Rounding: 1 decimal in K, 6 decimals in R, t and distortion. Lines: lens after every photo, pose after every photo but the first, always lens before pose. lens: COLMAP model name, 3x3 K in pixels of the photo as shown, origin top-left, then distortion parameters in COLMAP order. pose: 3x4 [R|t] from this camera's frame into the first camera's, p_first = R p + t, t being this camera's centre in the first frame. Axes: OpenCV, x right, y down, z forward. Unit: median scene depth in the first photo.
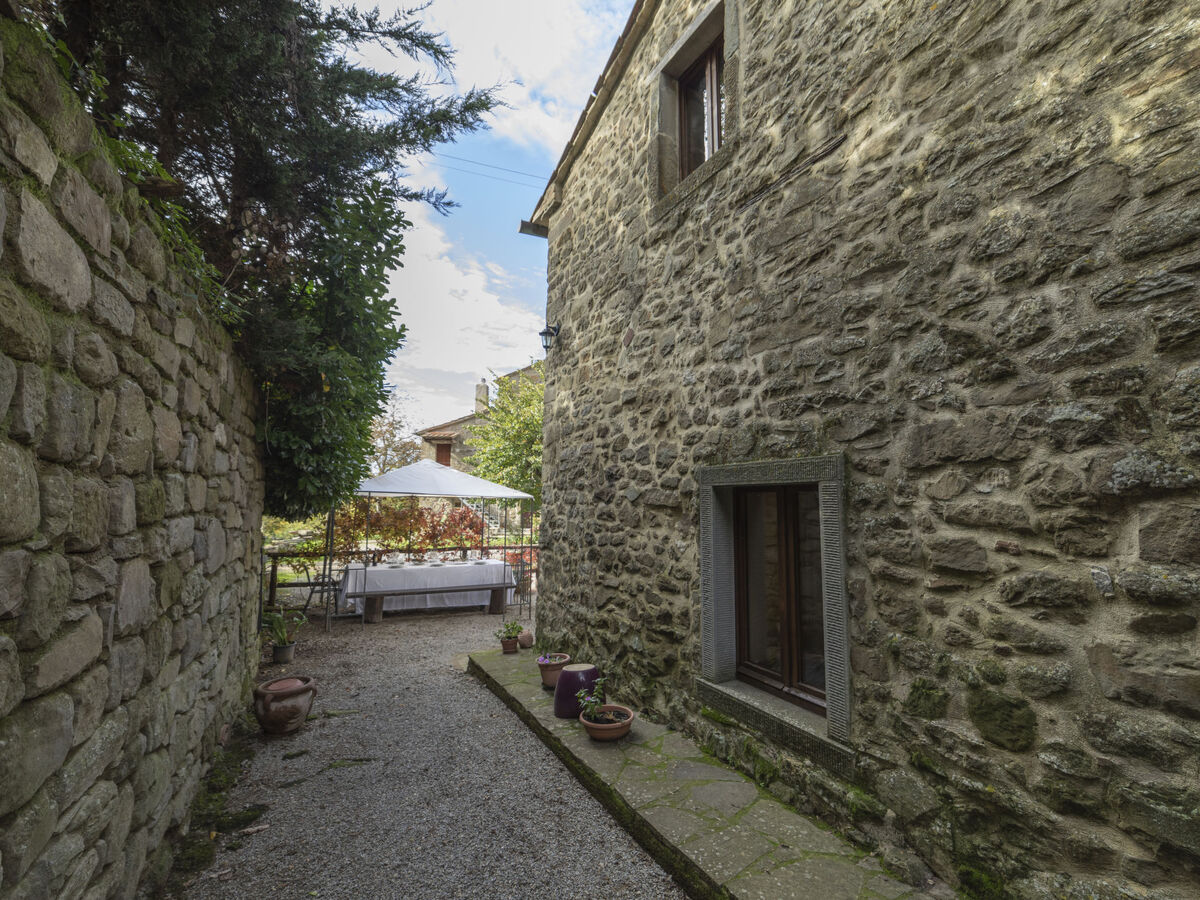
lens RADIAL K [[516.6, 0, 596.6], [0, 516.6, 445.5], [0, 0, 1]] dist [-0.025854, 0.011796]
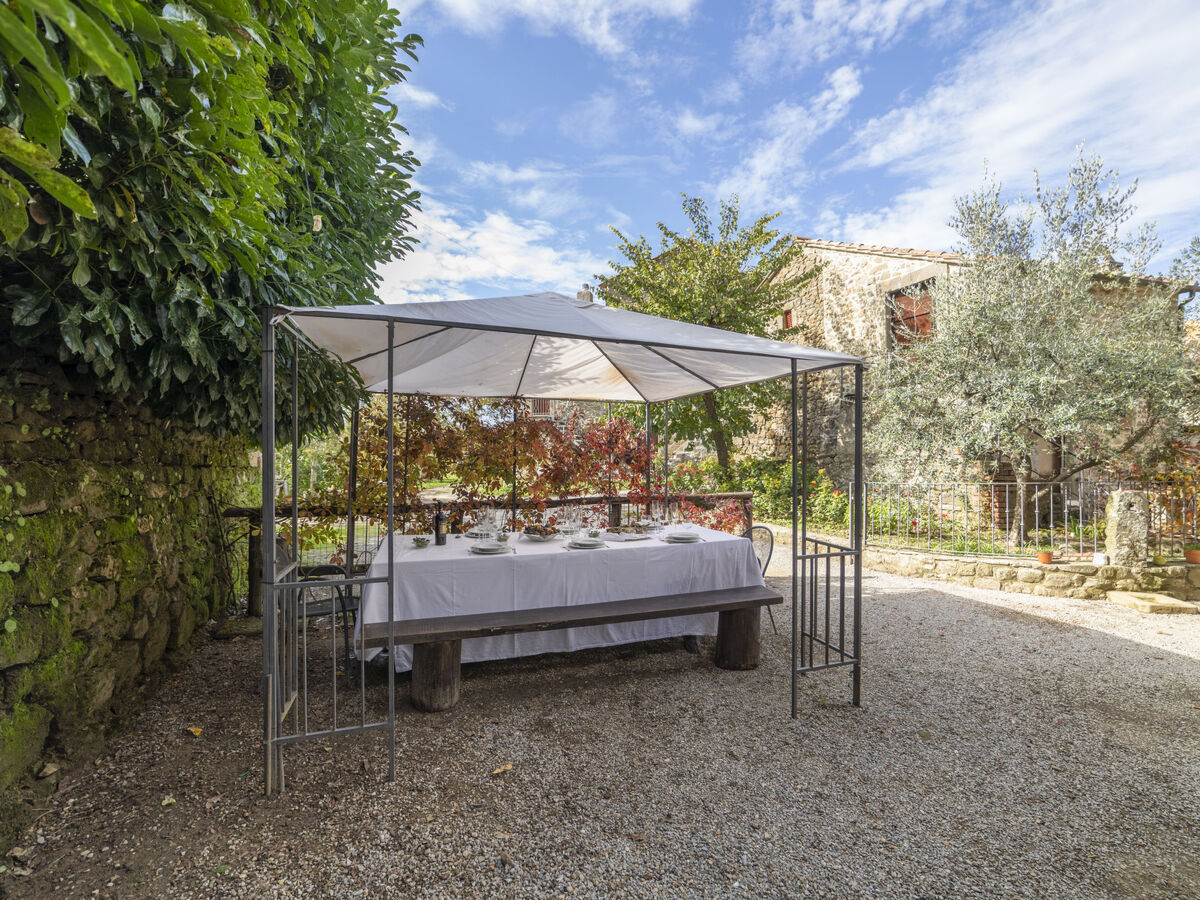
lens RADIAL K [[516.6, 0, 596.6], [0, 516.6, 445.5], [0, 0, 1]] dist [-0.025854, 0.011796]
pose [[0.986501, -0.004895, -0.163685, -0.204863], [0.022415, 0.994181, 0.105360, 0.097515], [0.162217, -0.107607, 0.980870, 0.533405]]
